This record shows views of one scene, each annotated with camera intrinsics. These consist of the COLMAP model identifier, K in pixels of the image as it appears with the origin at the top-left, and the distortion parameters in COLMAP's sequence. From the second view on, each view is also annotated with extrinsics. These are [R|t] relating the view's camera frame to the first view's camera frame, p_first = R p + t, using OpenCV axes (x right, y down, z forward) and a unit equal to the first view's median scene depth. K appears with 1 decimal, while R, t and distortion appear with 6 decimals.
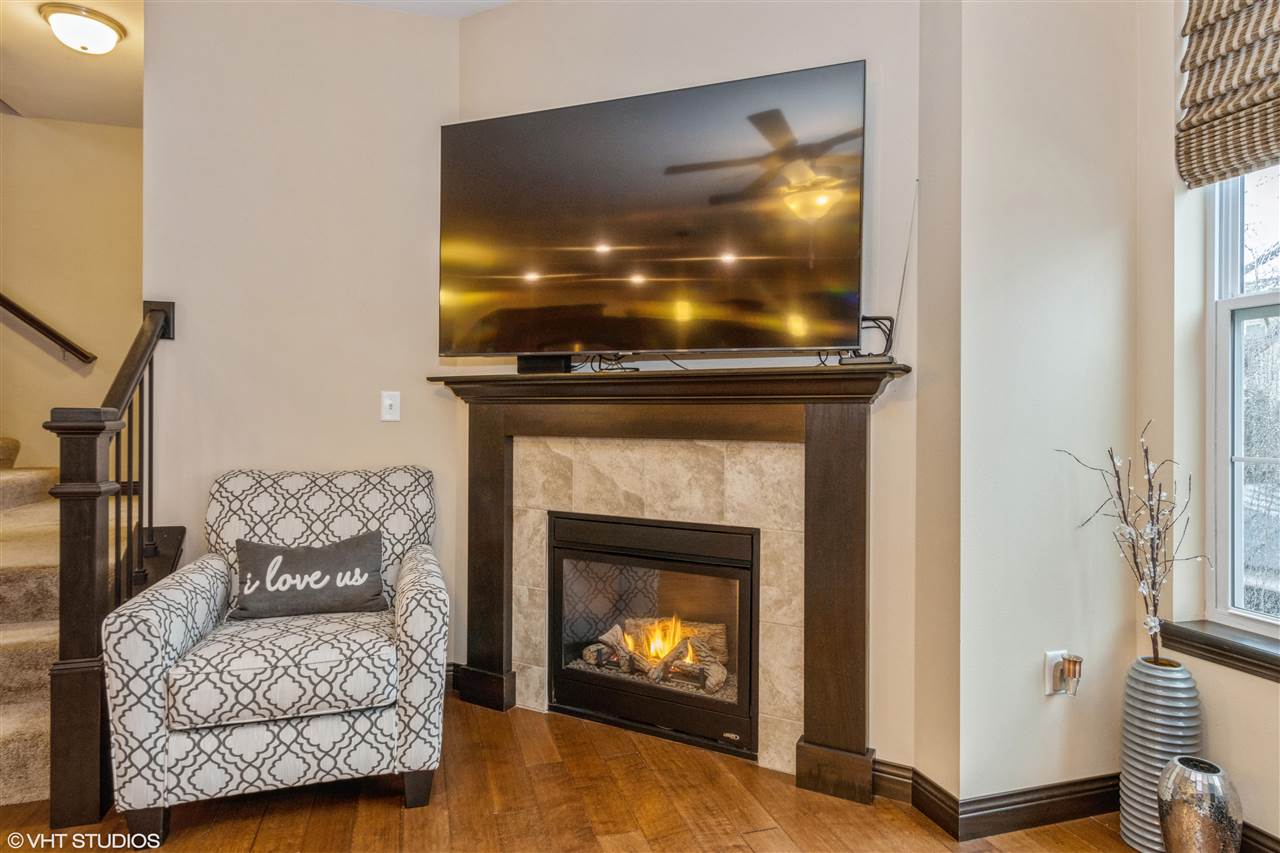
lens RADIAL K [[715.8, 0, 632.8], [0, 715.8, 418.1], [0, 0, 1]] dist [-0.000462, -0.001357]
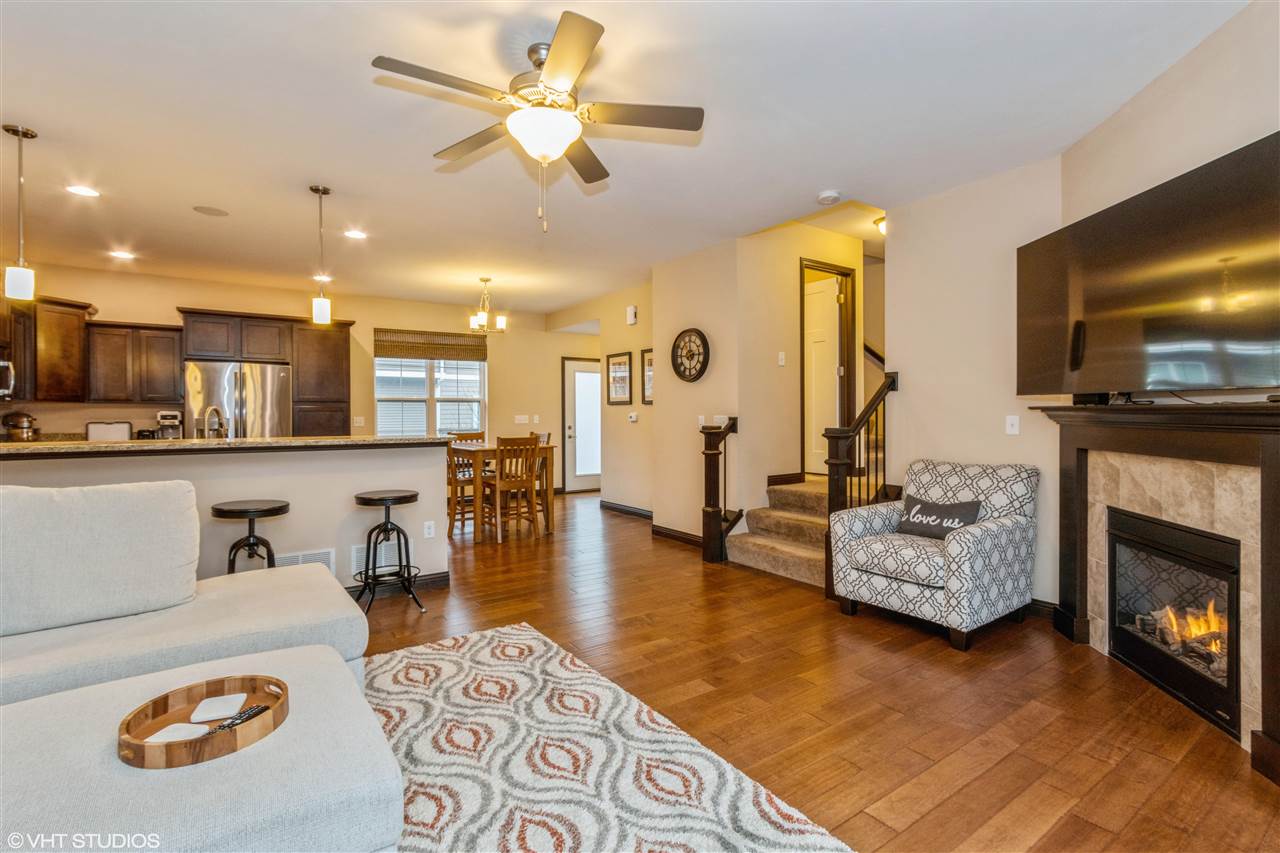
lens RADIAL K [[590.0, 0, 628.1], [0, 590.0, 413.8], [0, 0, 1]] dist [0.000272, -0.000071]
pose [[0.300110, -0.004619, -0.953894, 0.759706], [0.003663, 0.999986, -0.003690, -0.047434], [0.953898, -0.002386, 0.300122, -0.214877]]
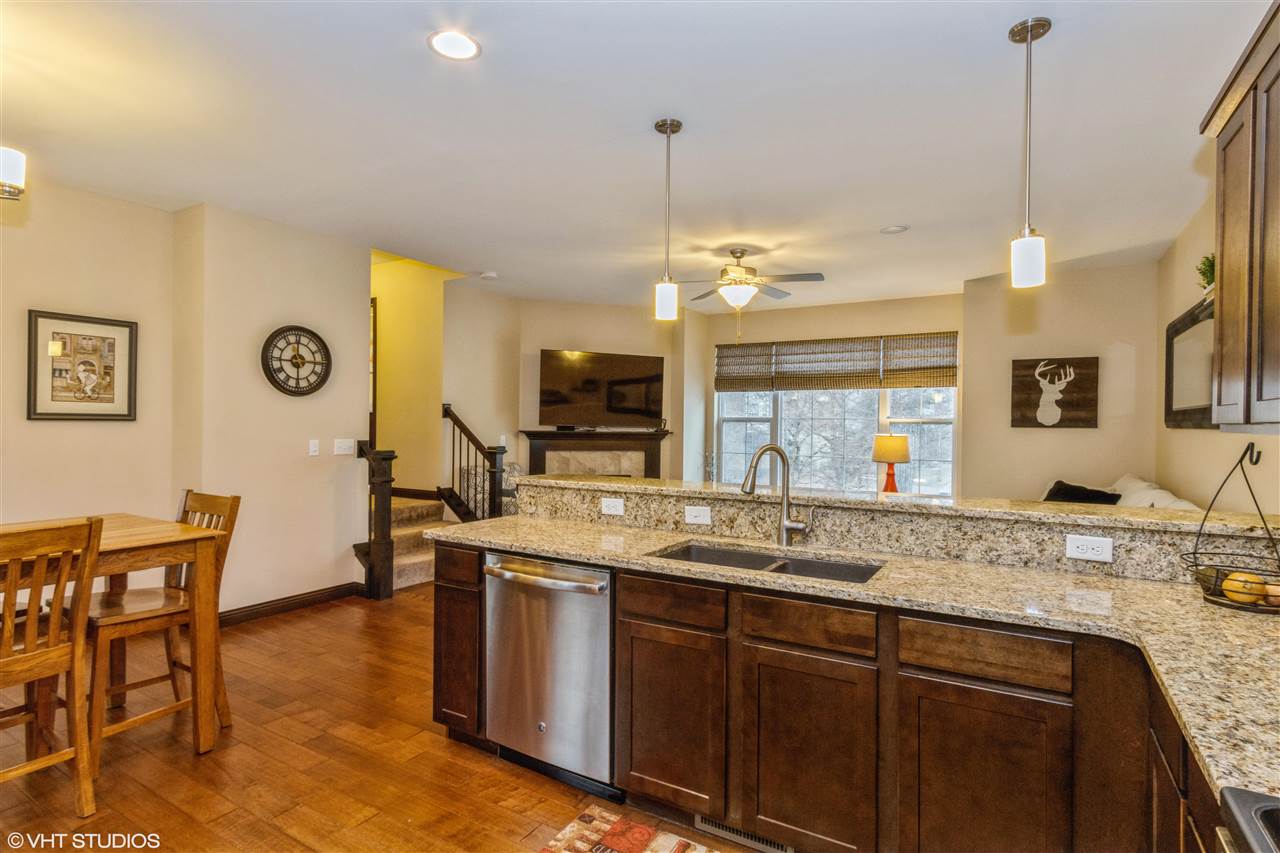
lens RADIAL K [[662.9, 0, 640.0], [0, 662.9, 426.5], [0, 0, 1]] dist [0.018065, 0.000018]
pose [[0.738988, 0.000475, 0.673719, -1.981586], [-0.008344, 0.999930, 0.008447, -0.116009], [-0.673667, -0.011863, 0.738940, -1.455924]]
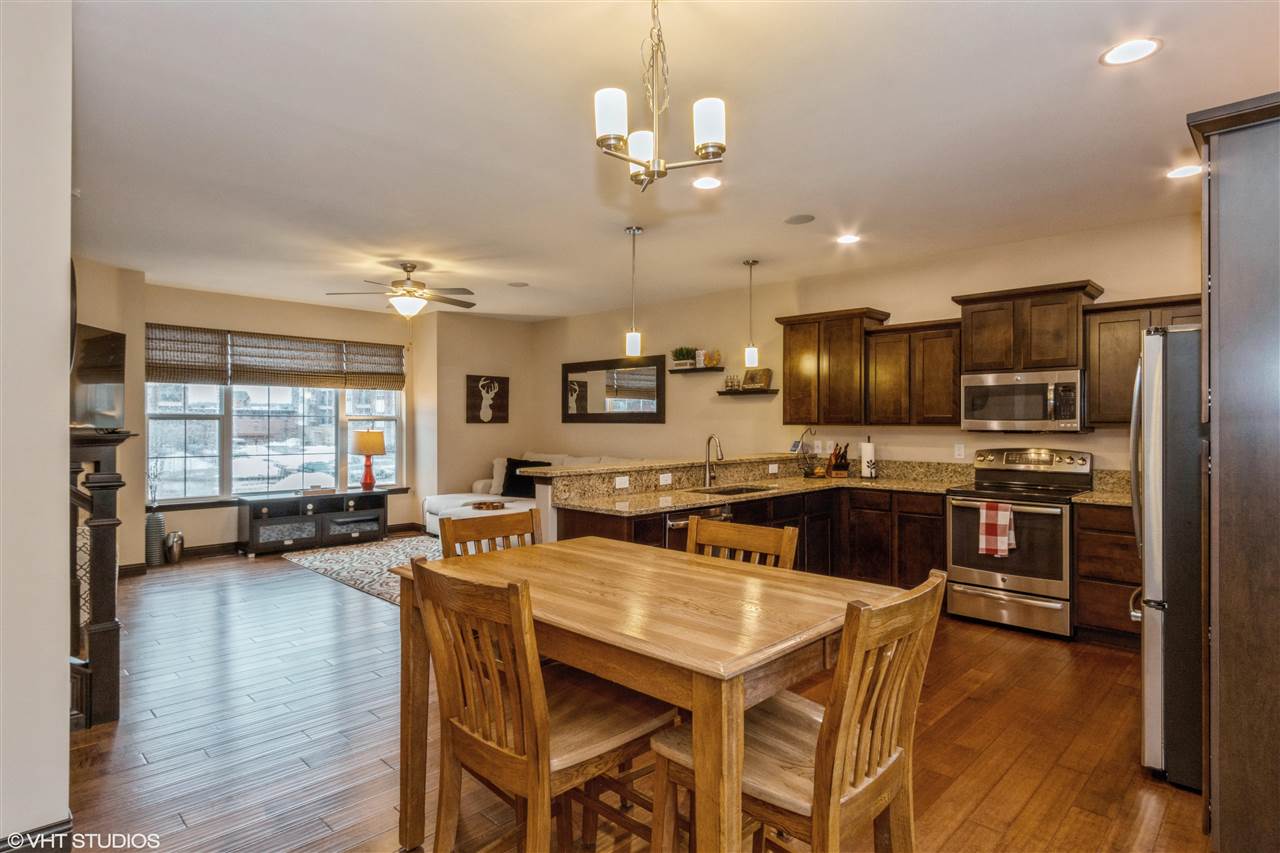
lens RADIAL K [[692.2, 0, 640.0], [0, 692.2, 426.5], [0, 0, 1]] dist [-0.001745, -0.000470]
pose [[-0.496966, -0.007520, 0.867737, -2.838626], [-0.003455, 0.999972, 0.006687, -0.114198], [-0.867763, 0.000326, -0.496978, 0.485514]]
